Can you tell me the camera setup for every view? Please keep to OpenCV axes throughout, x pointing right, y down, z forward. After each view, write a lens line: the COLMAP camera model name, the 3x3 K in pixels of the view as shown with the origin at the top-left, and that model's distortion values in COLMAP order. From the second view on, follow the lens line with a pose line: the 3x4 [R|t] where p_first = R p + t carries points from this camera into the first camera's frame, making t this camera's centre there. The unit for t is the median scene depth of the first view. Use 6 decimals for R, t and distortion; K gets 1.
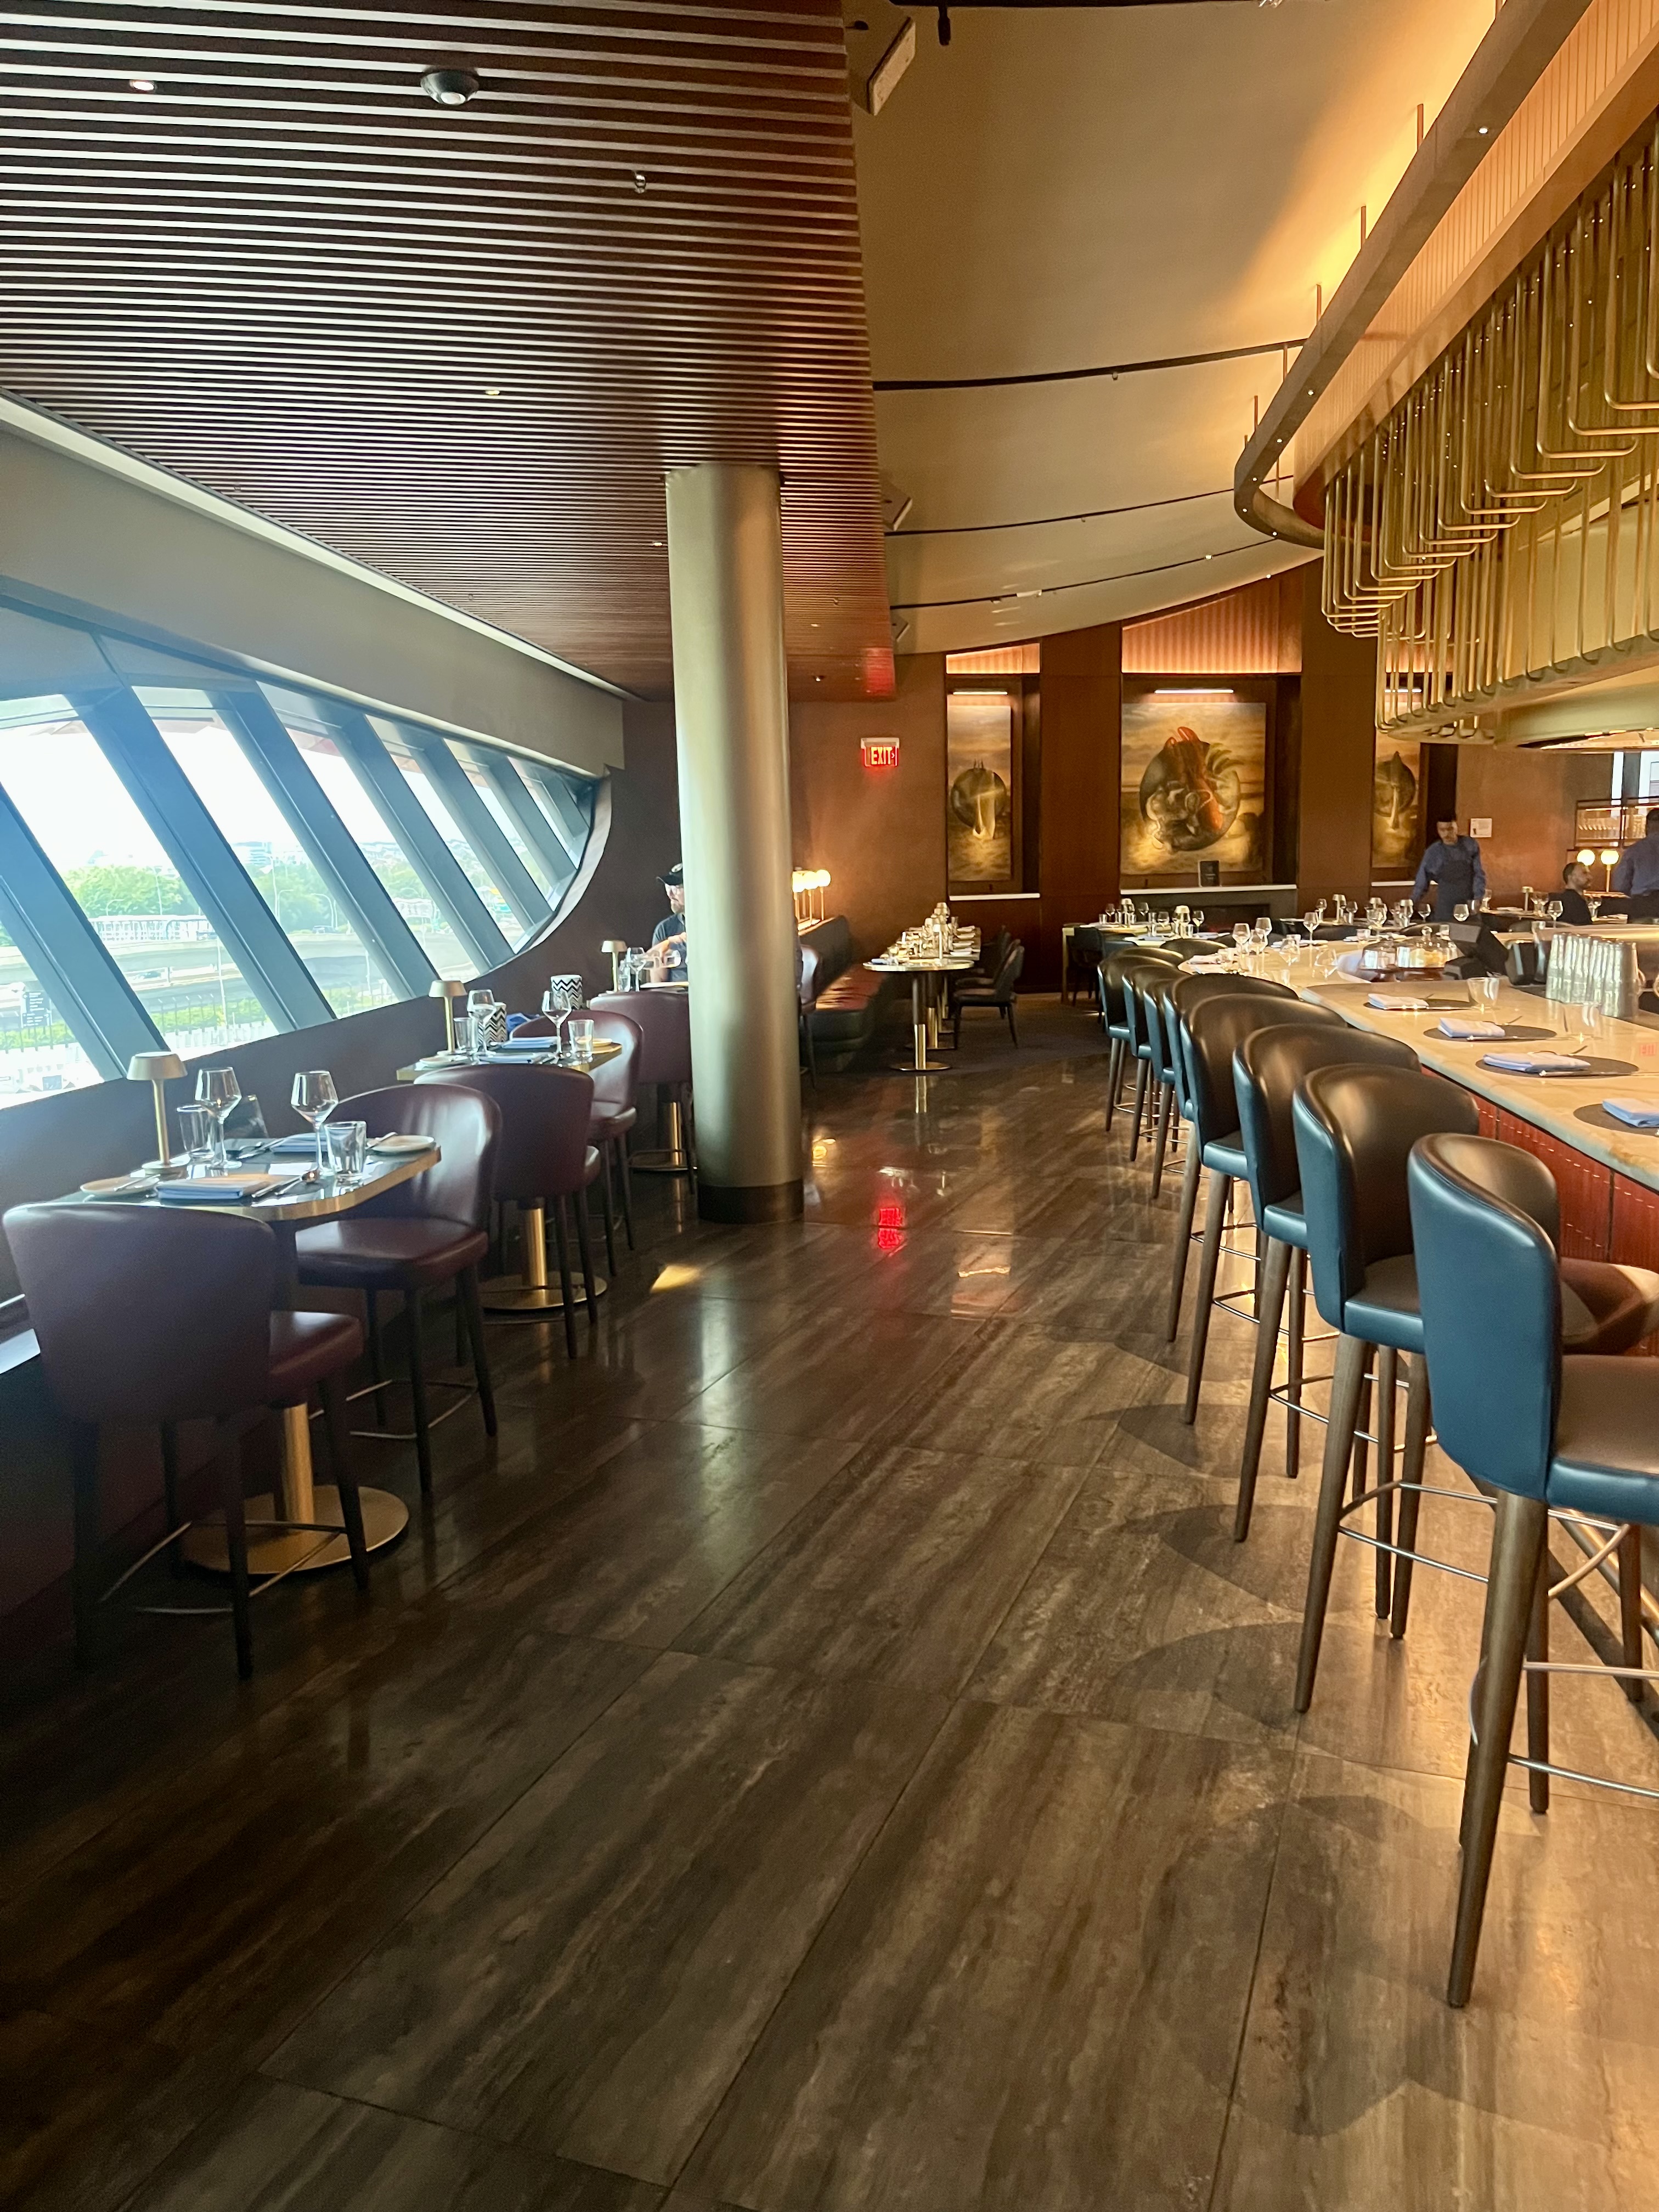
lens RADIAL K [[1667.8, 0, 834.9], [0, 1667.8, 1113.8], [0, 0, 1]] dist [0.002911, 0.000358]
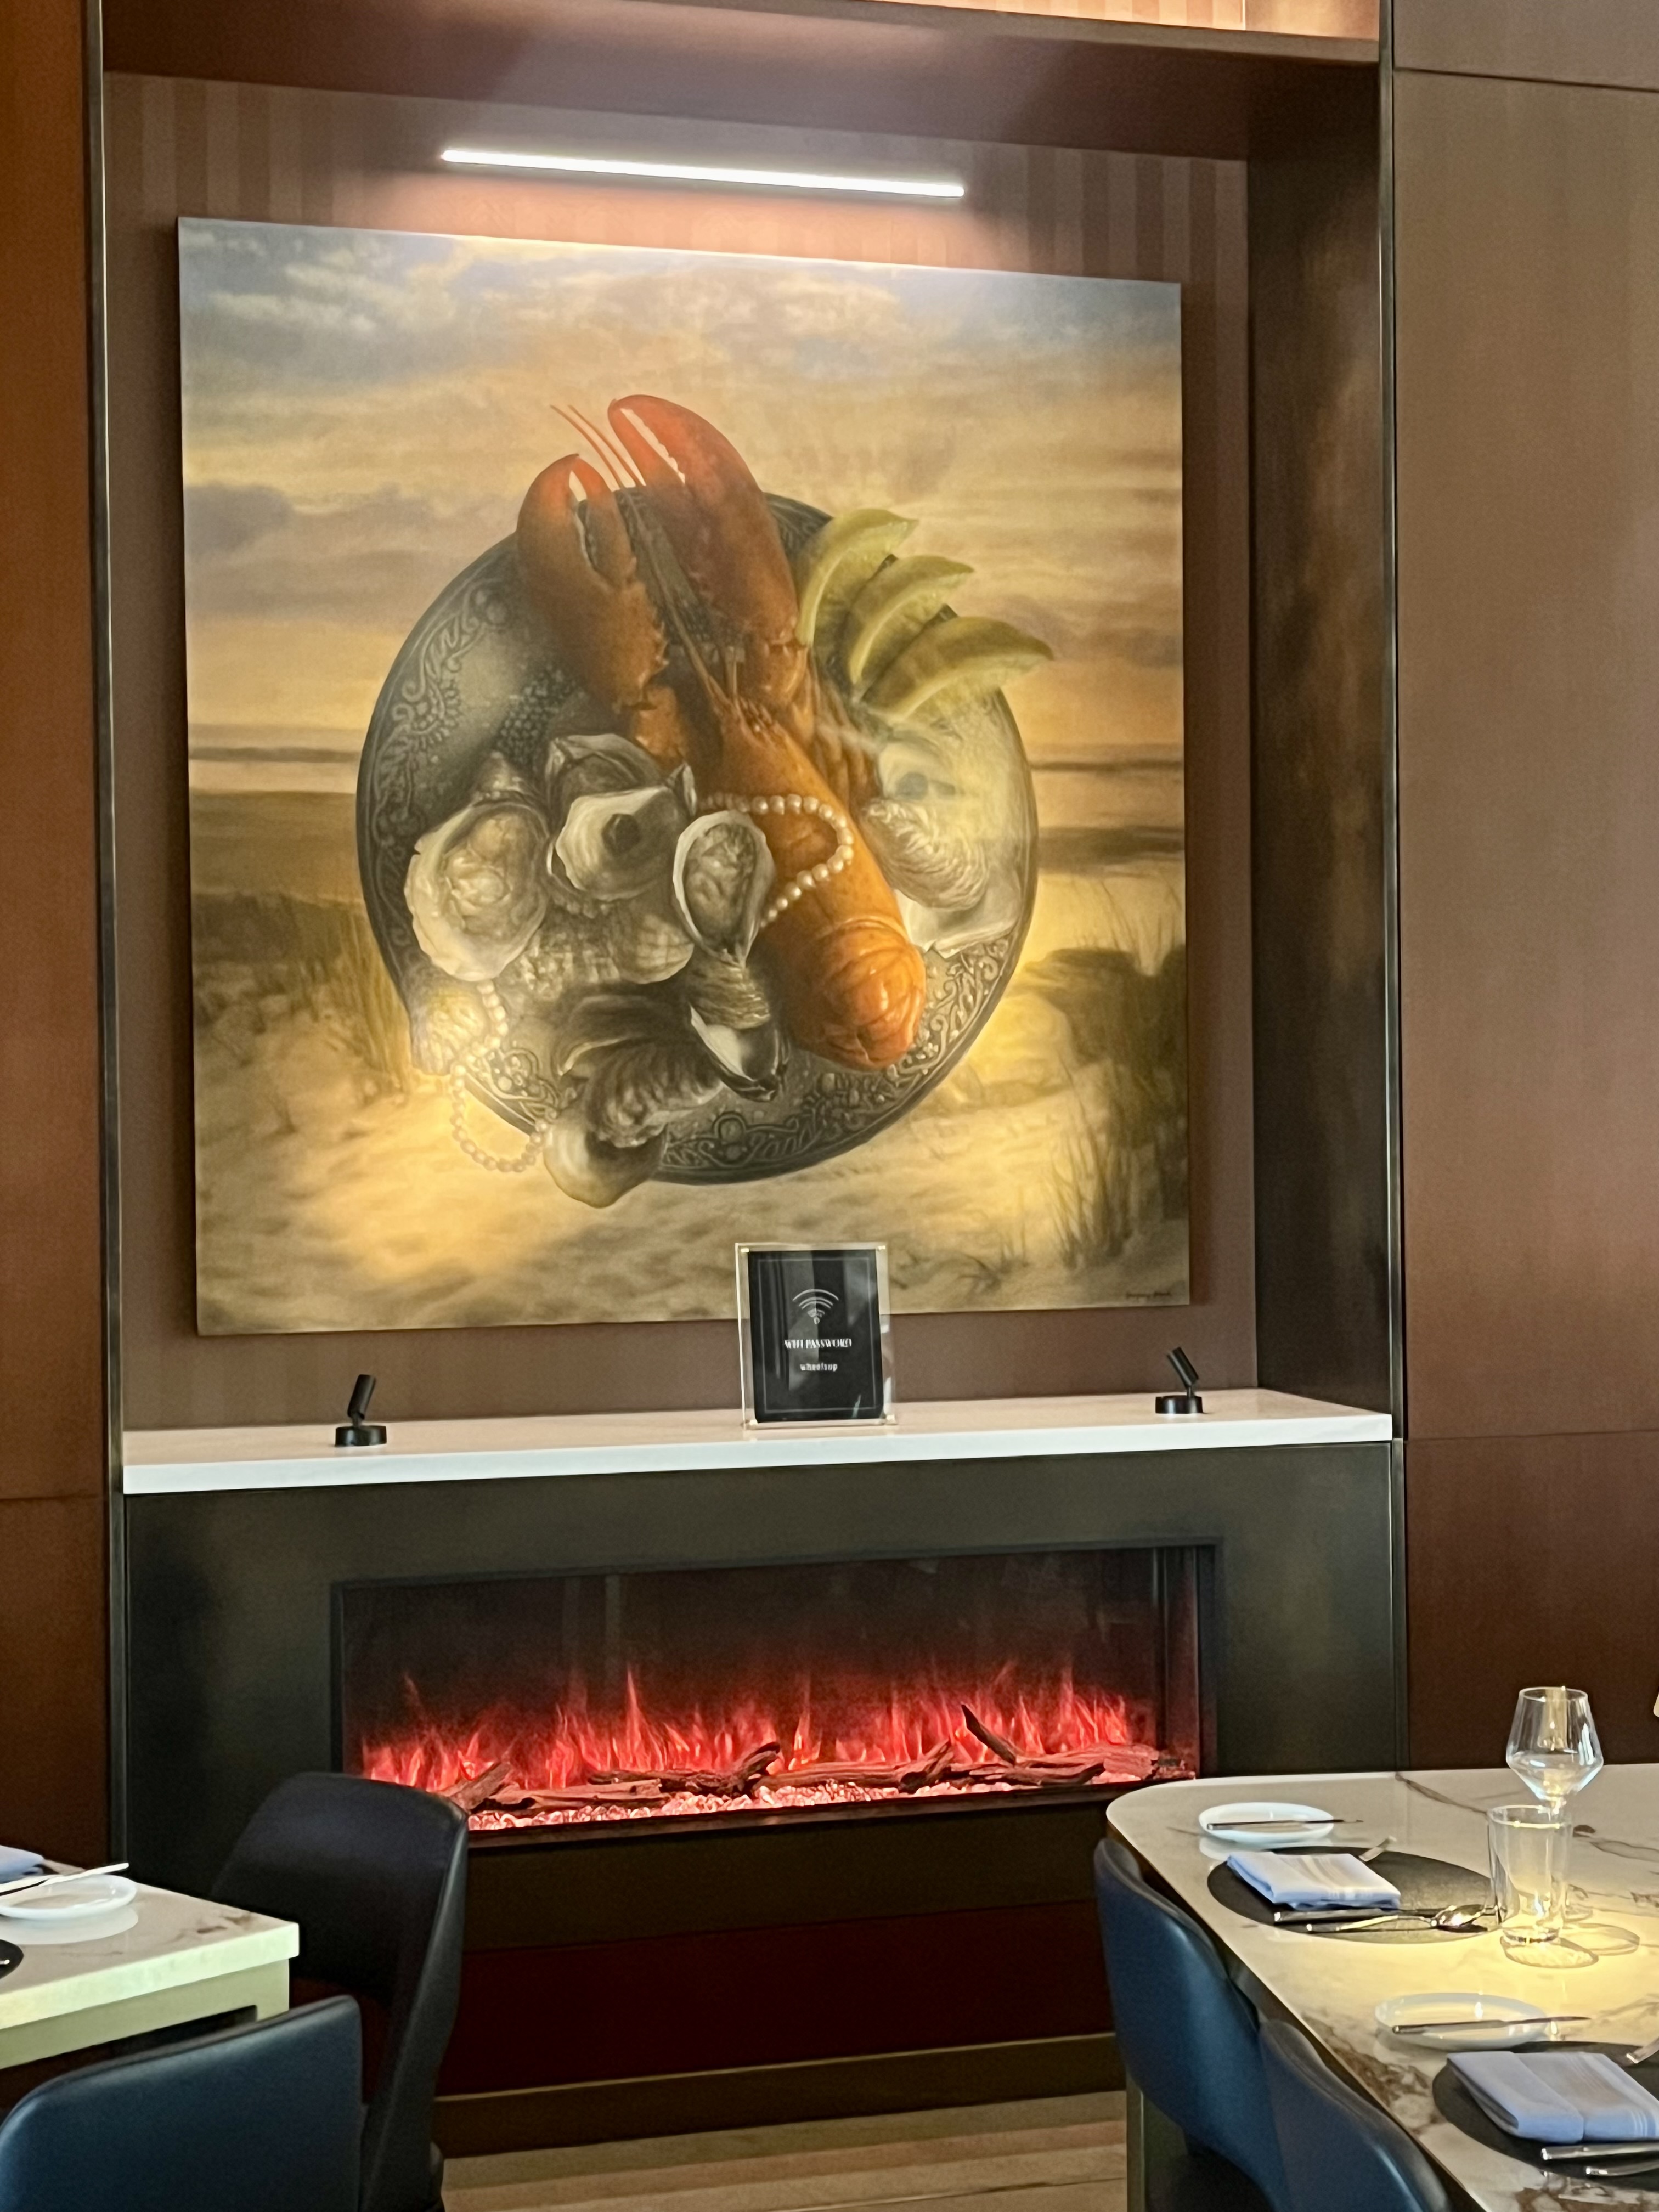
lens RADIAL K [[3150.7, 0, 827.3], [0, 3150.7, 1102.6], [0, 0, 1]] dist [0.026998, 0.000000]
pose [[0.999496, 0.017062, 0.026760, 0.217110], [-0.012904, 0.988826, -0.148514, -0.122211], [-0.028995, 0.148094, 0.988548, 0.712042]]
